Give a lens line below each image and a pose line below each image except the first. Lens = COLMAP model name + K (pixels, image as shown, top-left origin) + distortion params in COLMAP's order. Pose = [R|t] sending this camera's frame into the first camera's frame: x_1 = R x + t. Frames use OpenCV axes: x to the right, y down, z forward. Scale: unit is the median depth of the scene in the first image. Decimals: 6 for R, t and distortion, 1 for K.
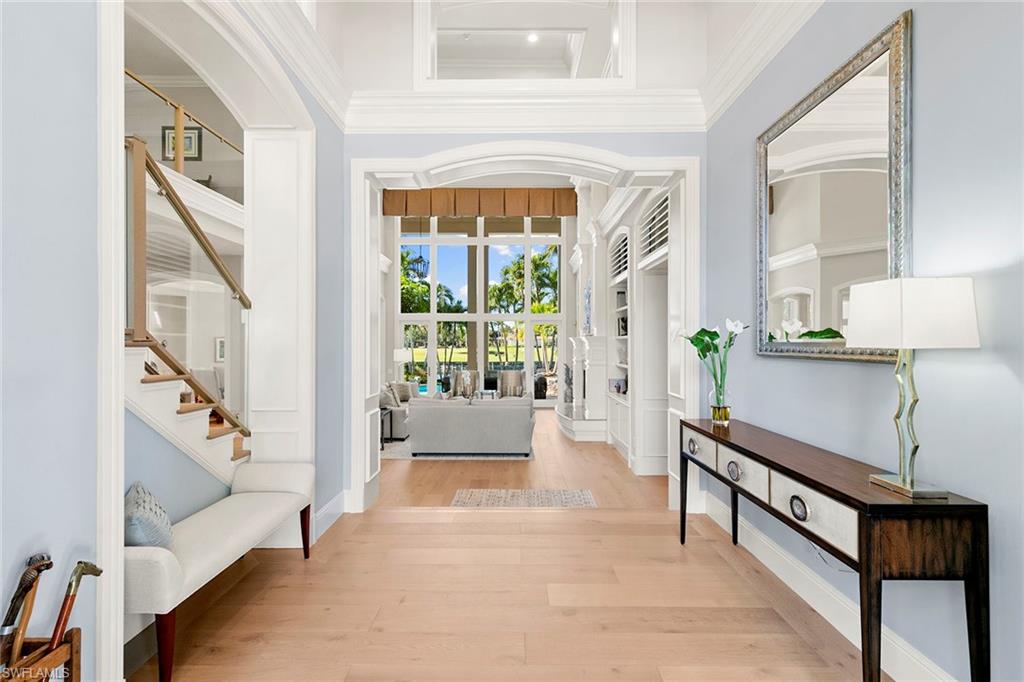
lens RADIAL K [[457.4, 0, 512.3], [0, 457.4, 341.8], [0, 0, 1]] dist [0.011344, -0.001268]
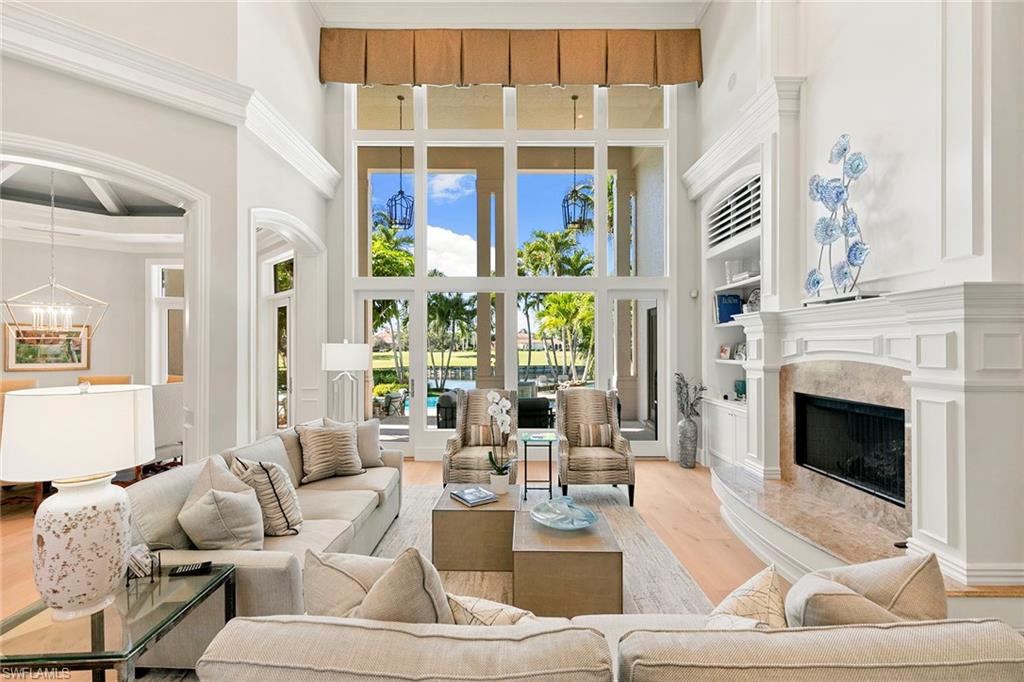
lens RADIAL K [[457.4, 0, 512.7], [0, 457.4, 346.7], [0, 0, 1]] dist [0.011344, -0.001268]
pose [[0.999969, -0.001622, 0.007672, -0.056728], [0.001603, 0.999995, 0.002547, 0.012909], [-0.007676, -0.002535, 0.999967, 0.379293]]
